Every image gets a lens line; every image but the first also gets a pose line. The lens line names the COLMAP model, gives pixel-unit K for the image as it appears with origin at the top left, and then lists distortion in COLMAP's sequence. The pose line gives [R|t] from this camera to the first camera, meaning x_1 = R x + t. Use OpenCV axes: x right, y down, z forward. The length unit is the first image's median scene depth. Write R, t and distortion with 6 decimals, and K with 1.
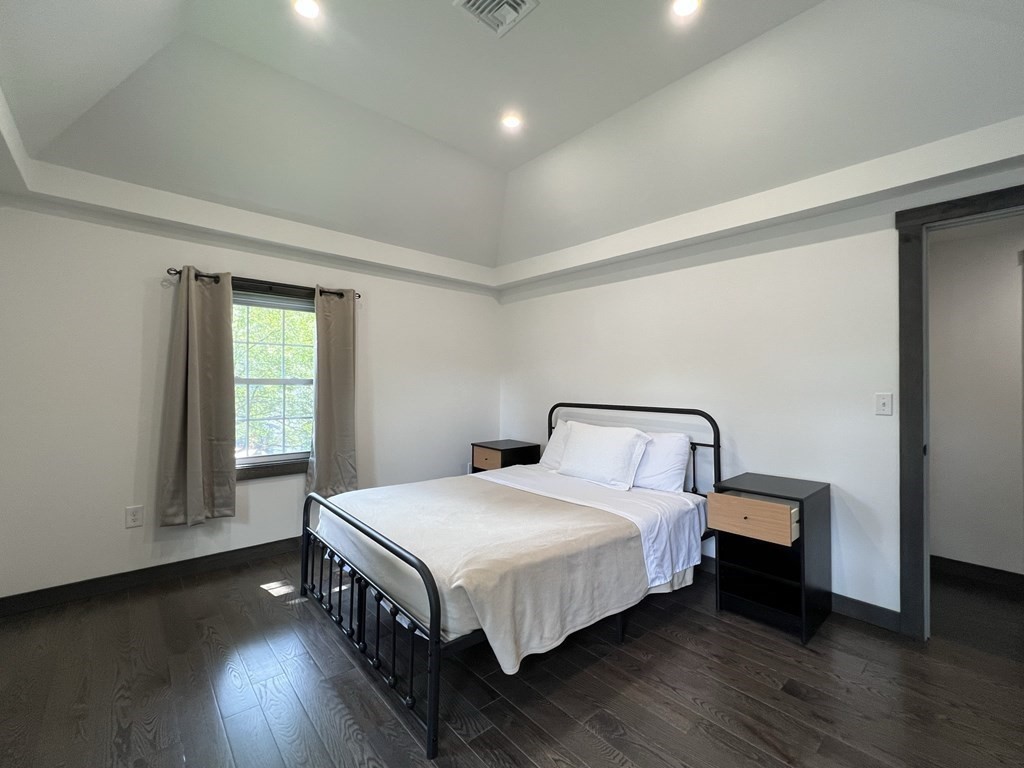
lens RADIAL K [[454.3, 0, 503.7], [0, 454.3, 383.1], [0, 0, 1]] dist [-0.004846, 0.000369]
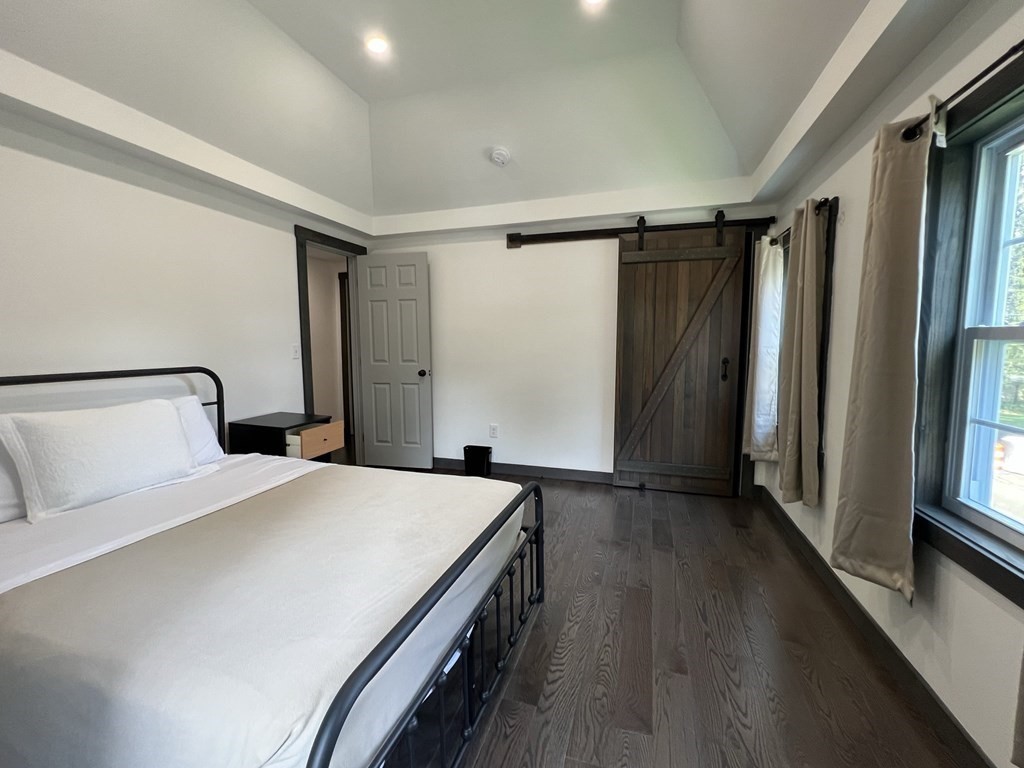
lens RADIAL K [[454.3, 0, 507.5], [0, 454.3, 381.6], [0, 0, 1]] dist [-0.004846, 0.000369]
pose [[-0.537778, -0.090635, 0.838200, -0.853325], [-0.002335, 0.994361, 0.106023, -0.013589], [-0.843083, 0.055060, -0.534957, 1.245928]]
